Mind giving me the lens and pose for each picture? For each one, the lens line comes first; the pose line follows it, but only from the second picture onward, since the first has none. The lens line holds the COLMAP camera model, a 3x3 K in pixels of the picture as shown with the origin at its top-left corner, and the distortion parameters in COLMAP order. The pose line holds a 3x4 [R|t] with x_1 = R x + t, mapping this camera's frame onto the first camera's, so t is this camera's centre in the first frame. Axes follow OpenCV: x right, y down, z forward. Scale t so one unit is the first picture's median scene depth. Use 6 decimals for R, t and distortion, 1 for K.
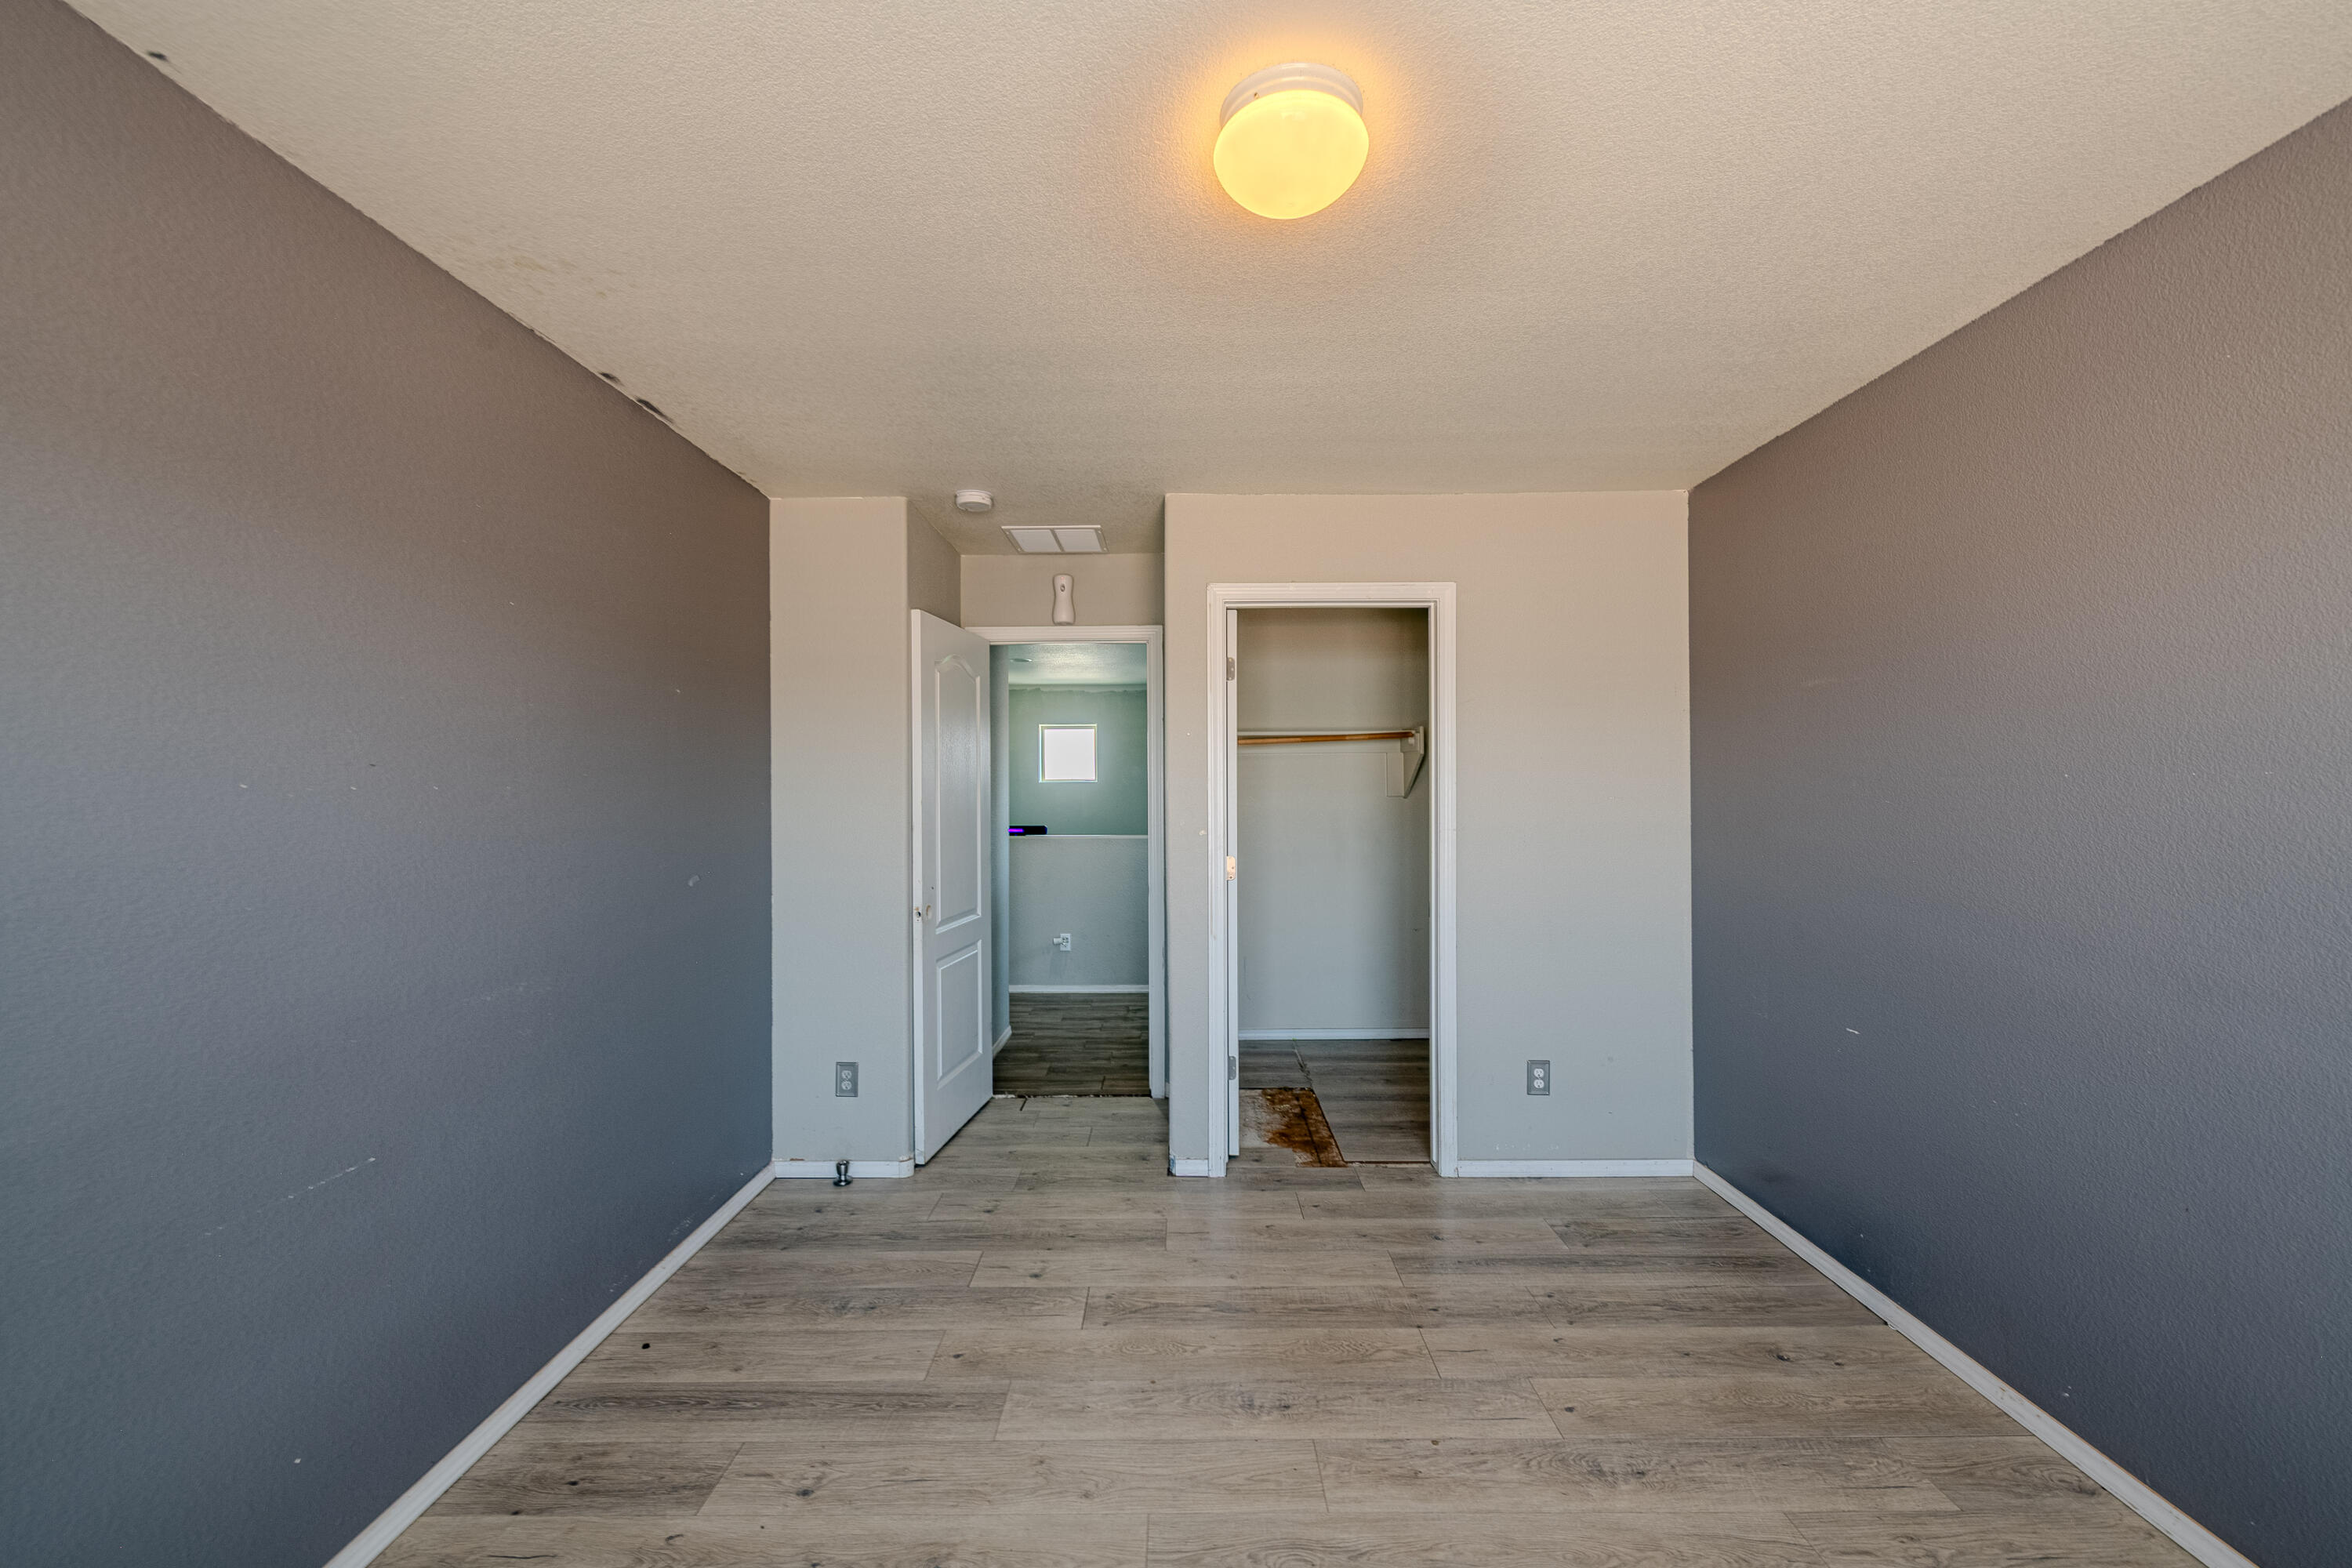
lens RADIAL K [[943.8, 0, 1193.8], [0, 943.8, 771.3], [0, 0, 1]] dist [0.000391, -0.000151]
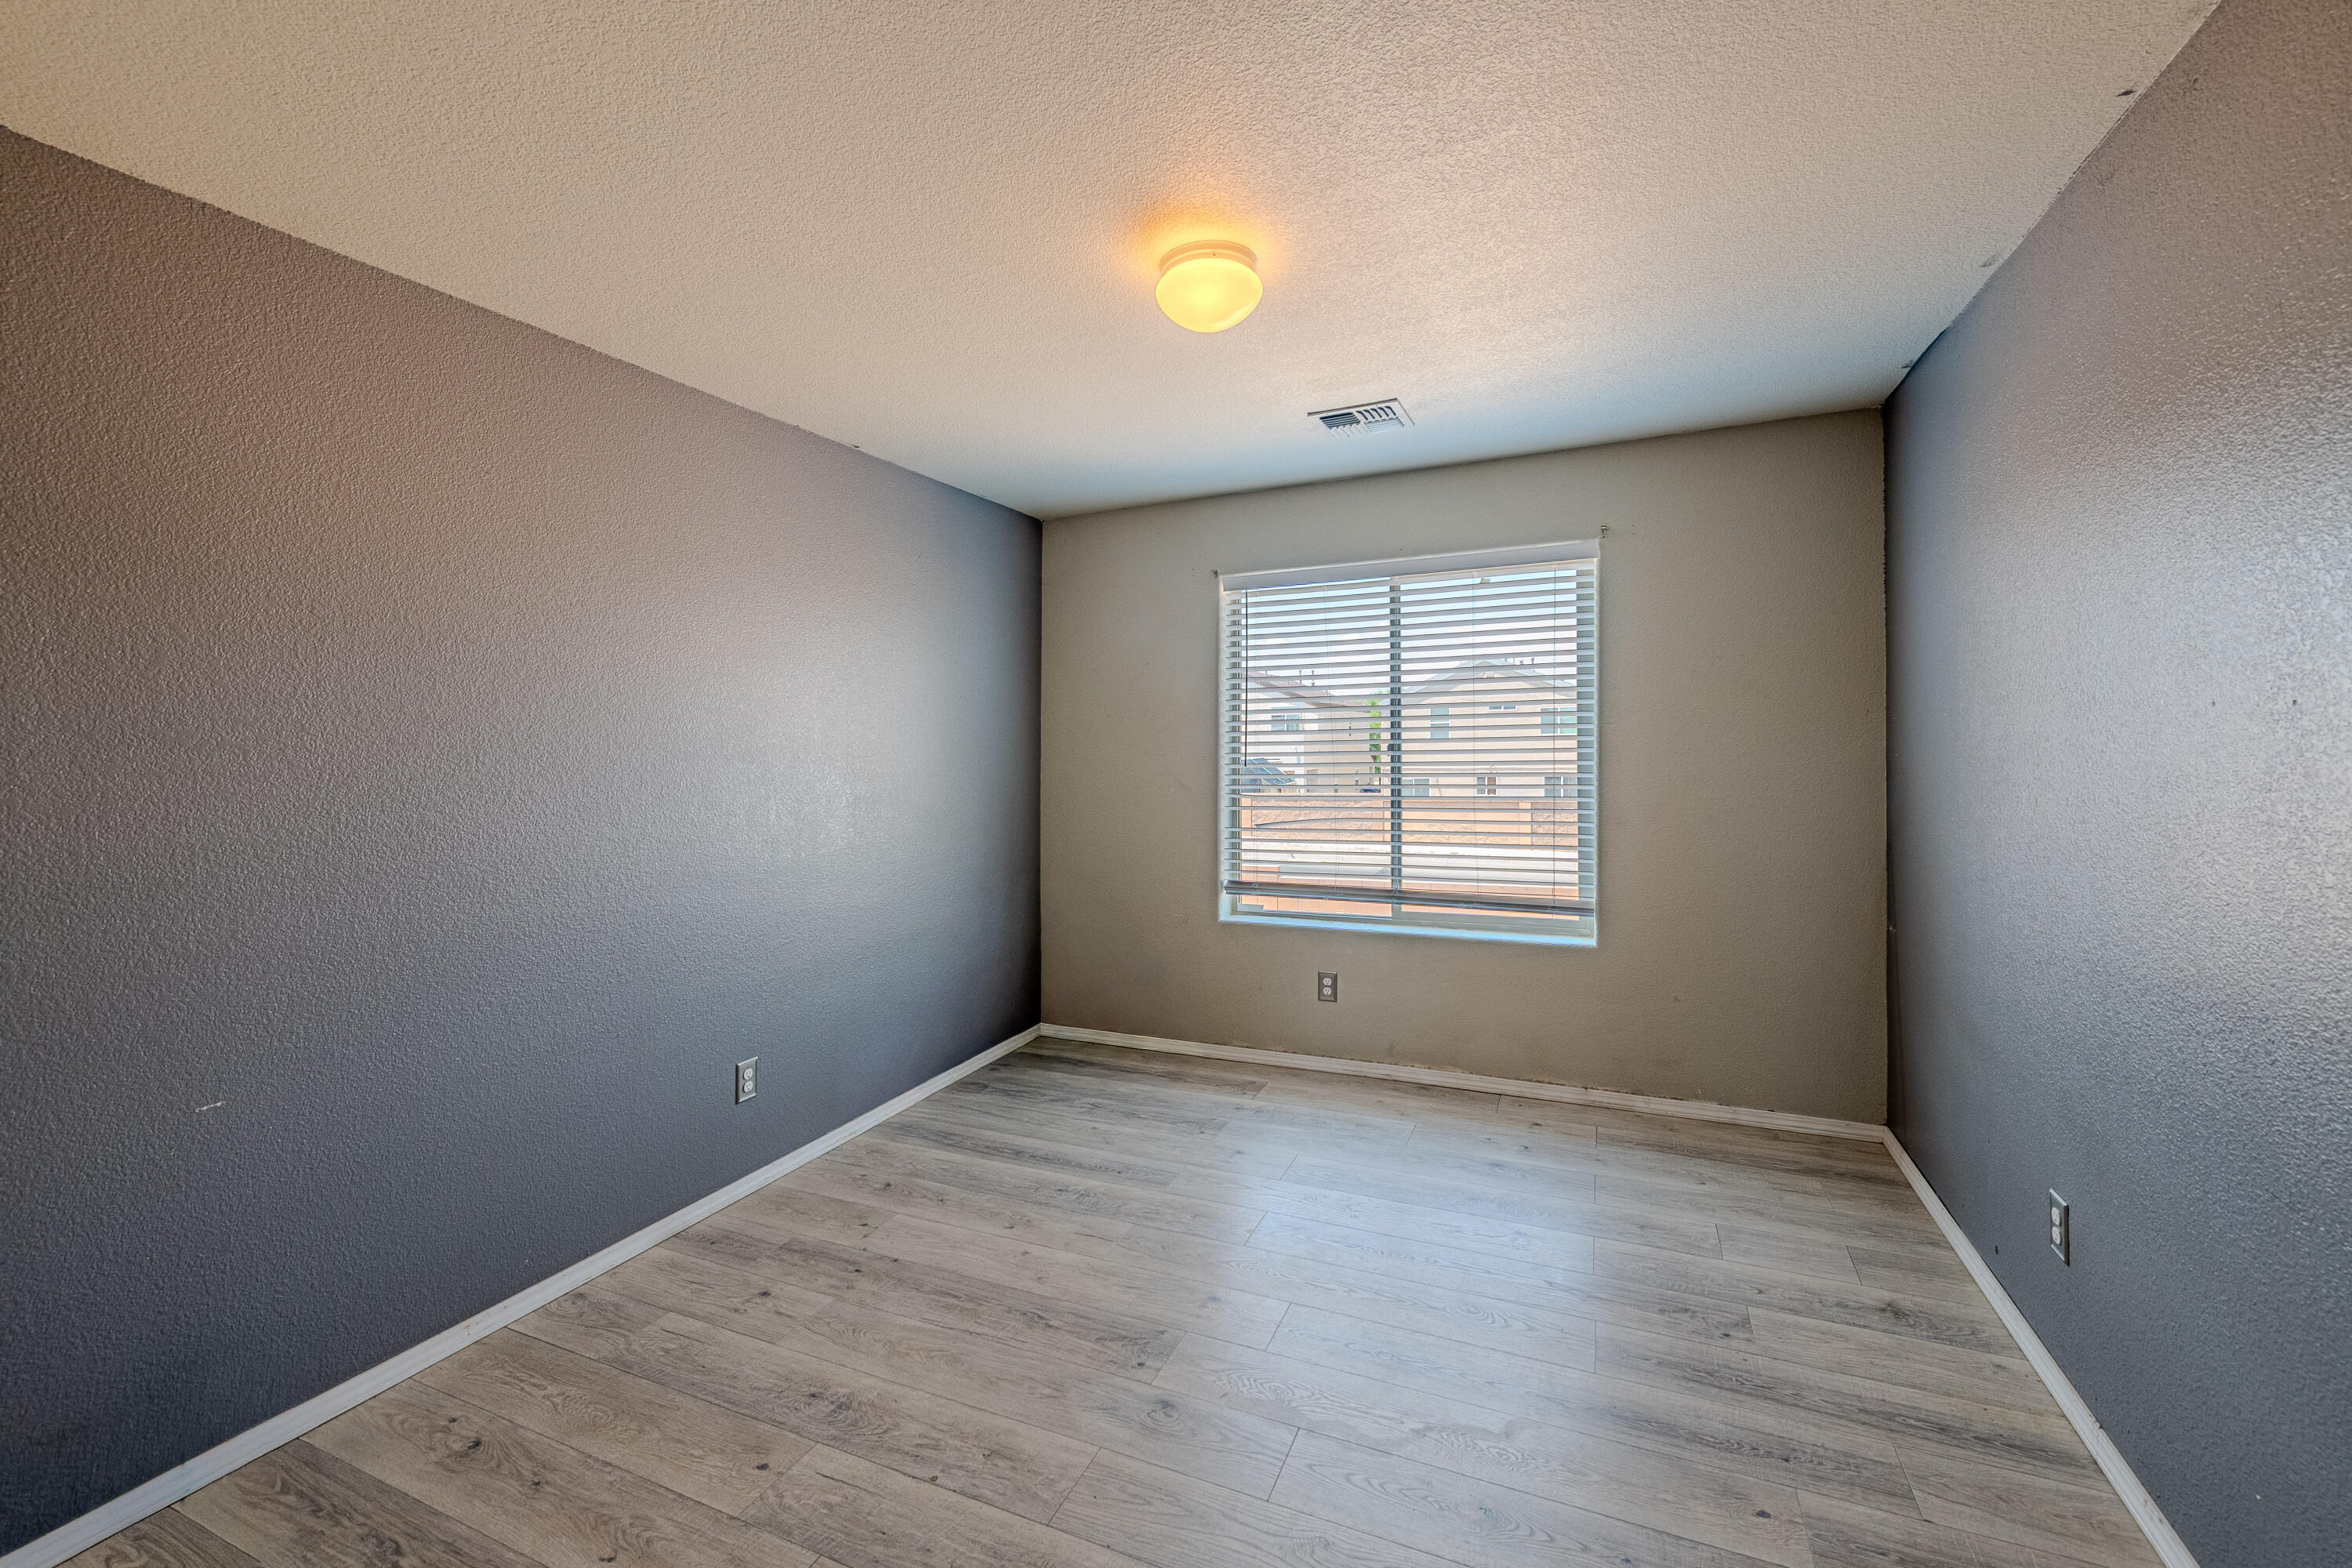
lens RADIAL K [[943.8, 0, 1193.8], [0, 943.8, 771.3], [0, 0, 1]] dist [0.000391, -0.000151]
pose [[-0.919521, 0.013033, 0.392825, -0.346824], [0.013525, 0.999907, -0.001514, 0.050552], [-0.392809, 0.003921, -0.919612, 1.815297]]
